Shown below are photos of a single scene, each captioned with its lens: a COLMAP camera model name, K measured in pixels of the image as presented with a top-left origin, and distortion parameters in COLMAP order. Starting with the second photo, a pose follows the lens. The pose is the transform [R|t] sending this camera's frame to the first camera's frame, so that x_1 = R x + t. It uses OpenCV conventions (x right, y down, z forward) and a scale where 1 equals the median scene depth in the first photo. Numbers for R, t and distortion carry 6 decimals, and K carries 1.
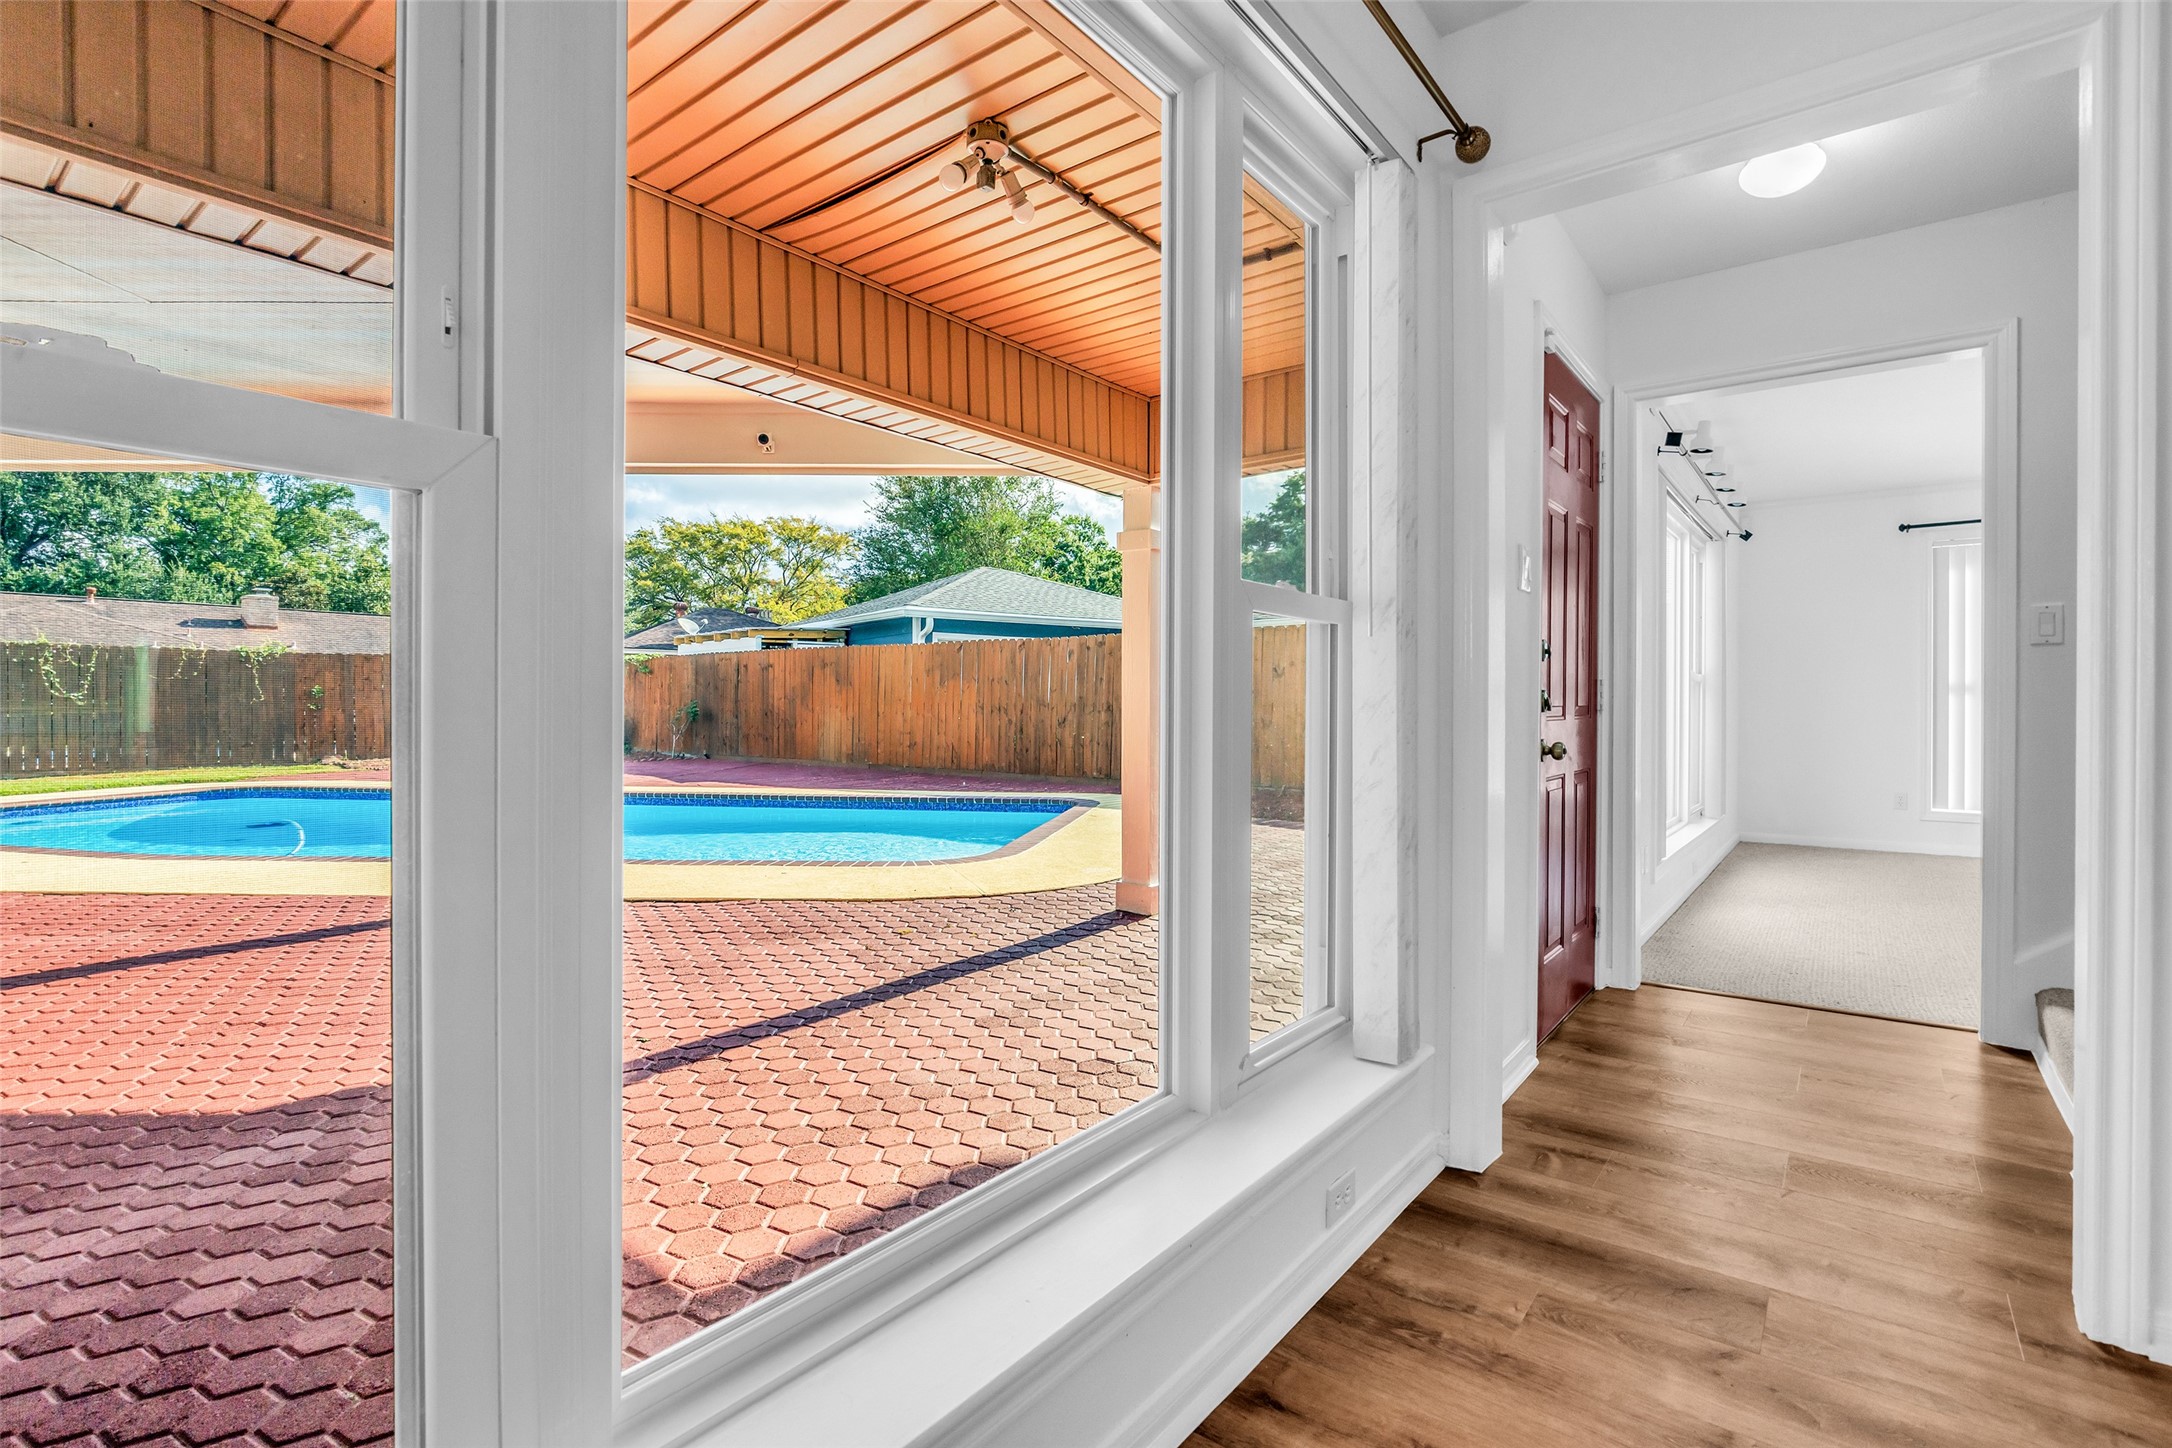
lens RADIAL K [[1007.8, 0, 1084.2], [0, 1007.8, 709.9], [0, 0, 1]] dist [-0.016698, 0.005269]
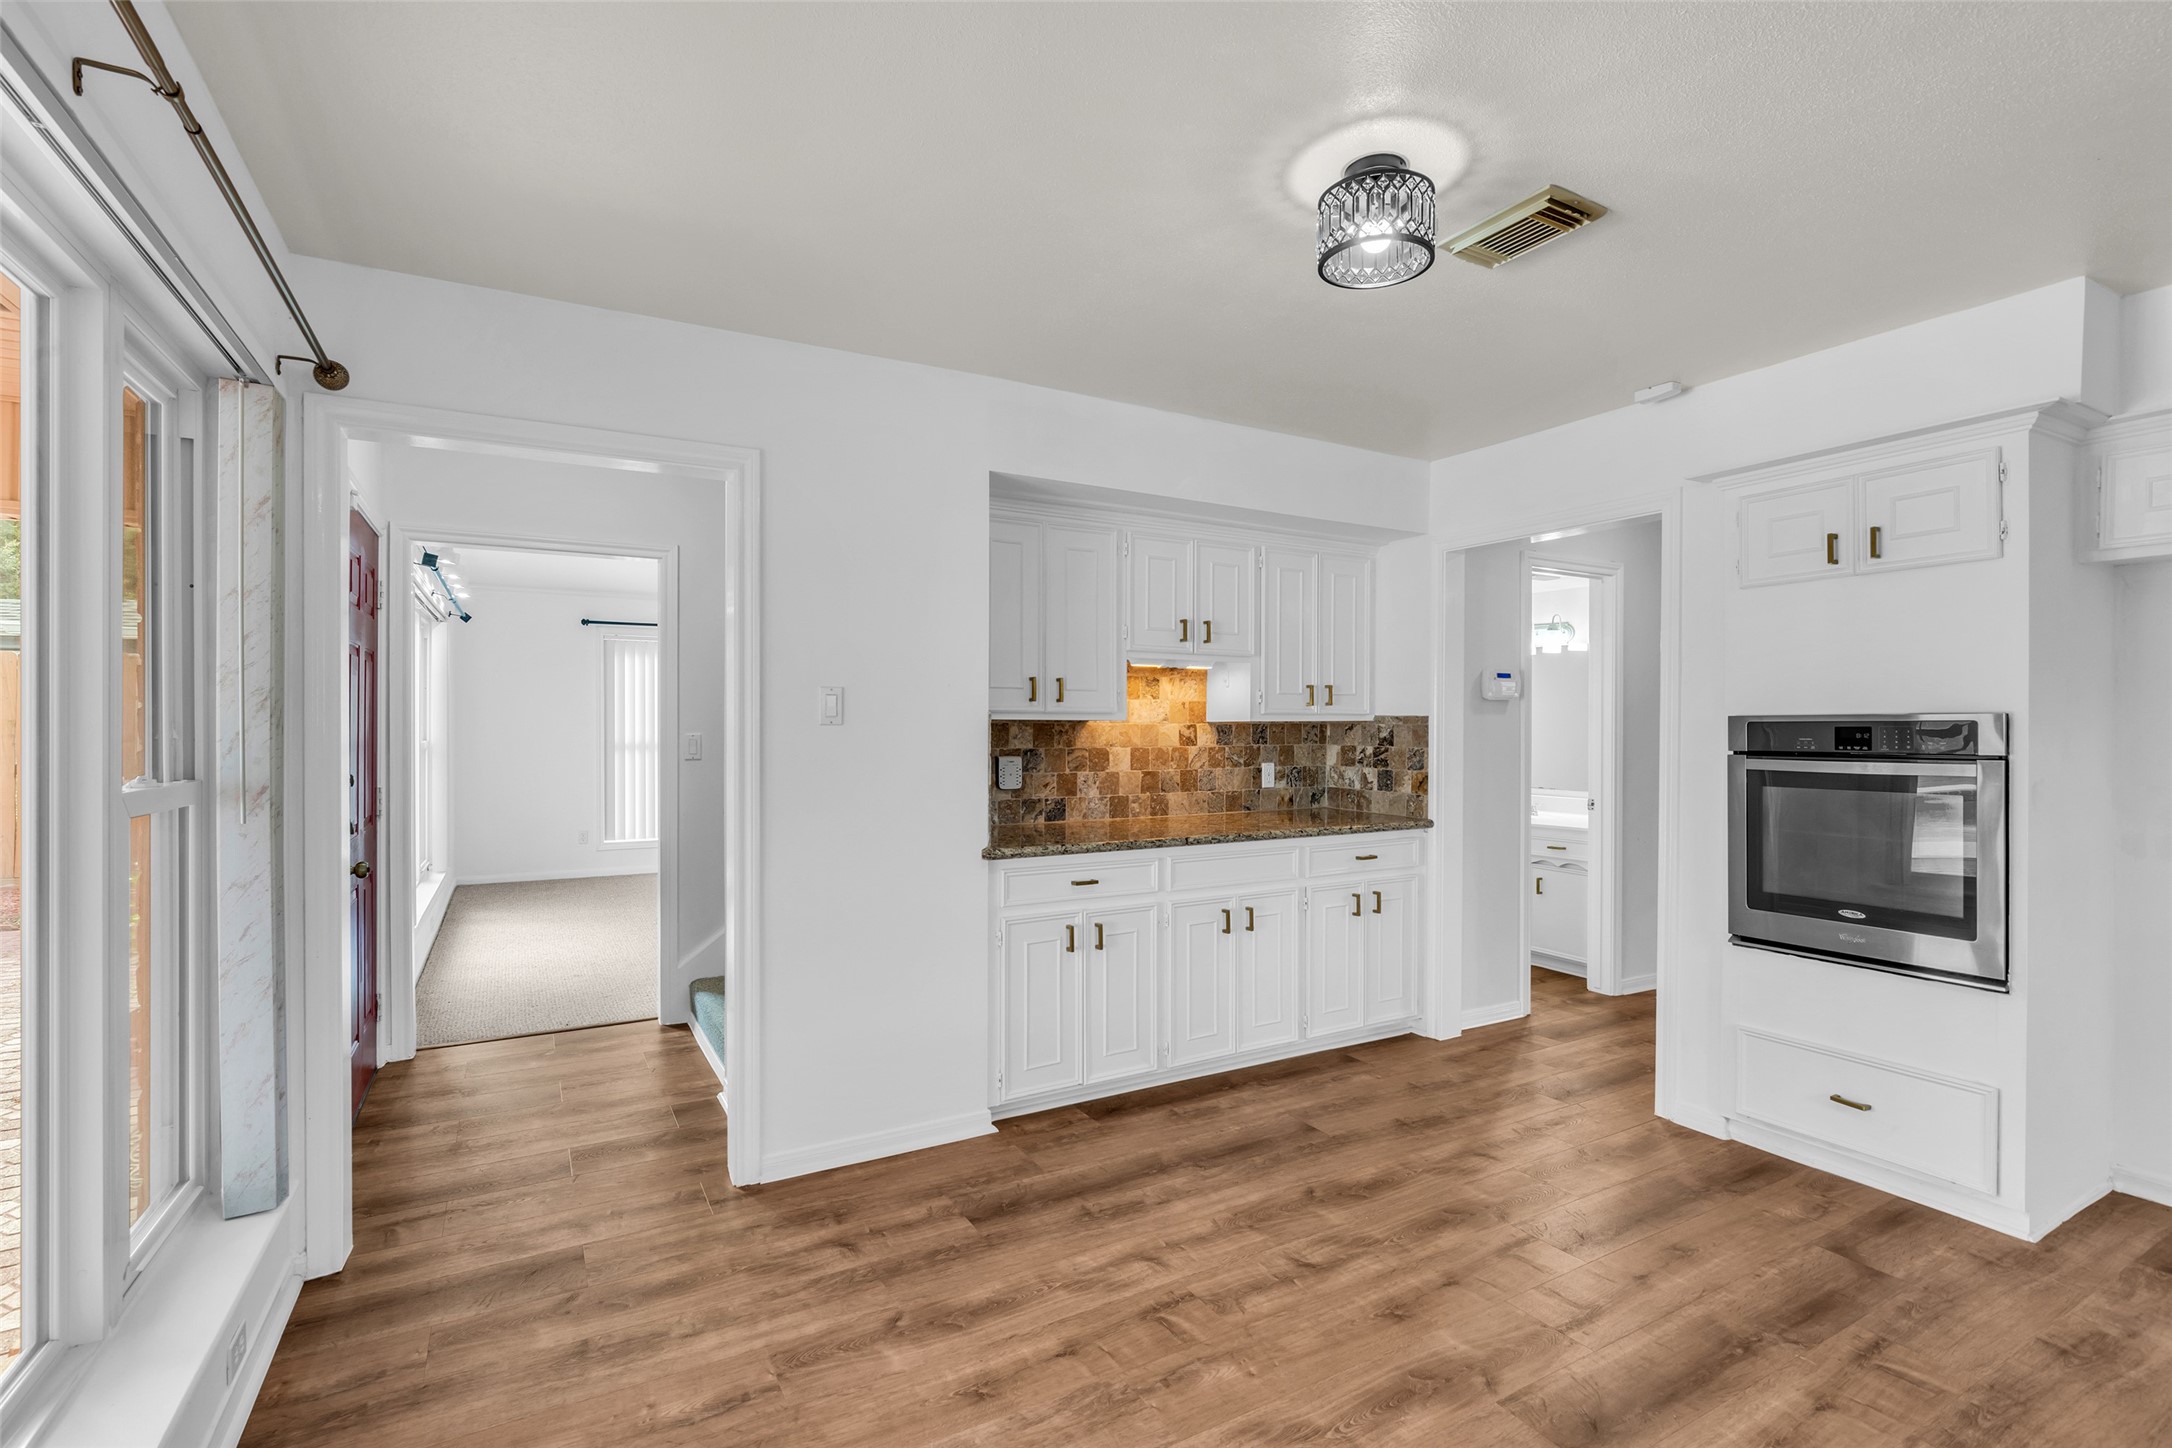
lens RADIAL K [[1007.8, 0, 1080.5], [0, 1007.8, 732.5], [0, 0, 1]] dist [-0.016698, 0.005269]
pose [[0.389521, -0.010472, 0.920958, -0.250232], [0.001422, 0.999941, 0.010769, -0.129463], [-0.921017, -0.002885, 0.389513, -0.172462]]
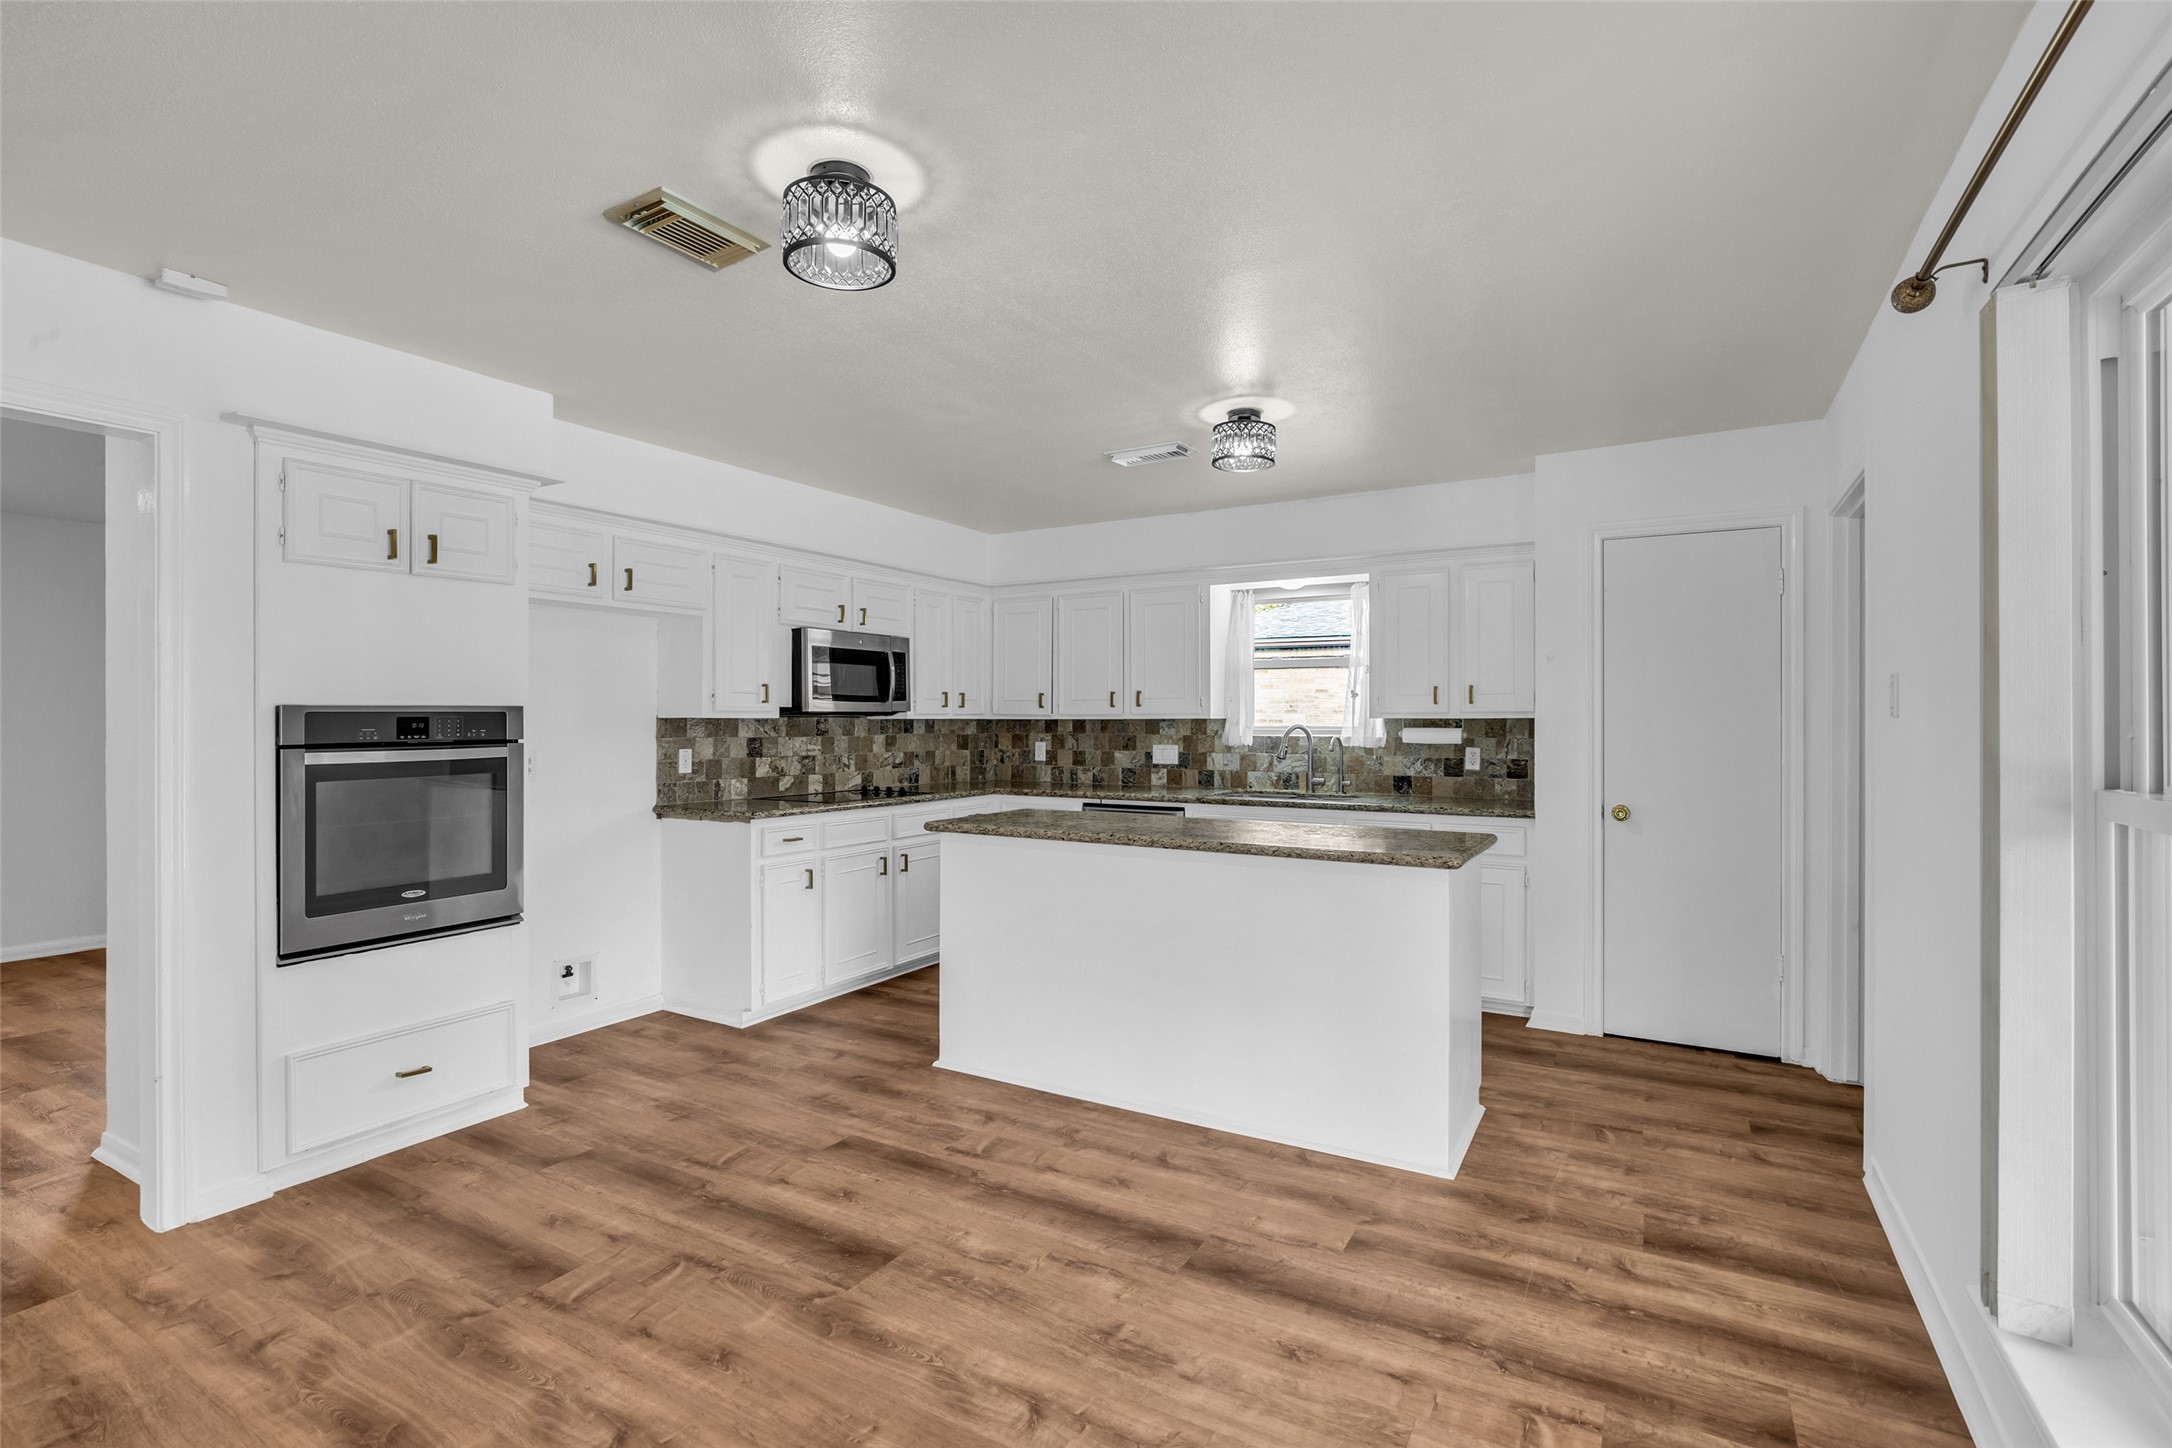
lens RADIAL K [[1007.8, 0, 1097.3], [0, 1007.8, 718.5], [0, 0, 1]] dist [-0.016698, 0.005269]
pose [[-0.989871, -0.004900, -0.141888, 0.442657], [-0.005742, 0.999968, 0.005523, -0.132091], [0.141856, 0.006281, -0.989867, 0.709746]]
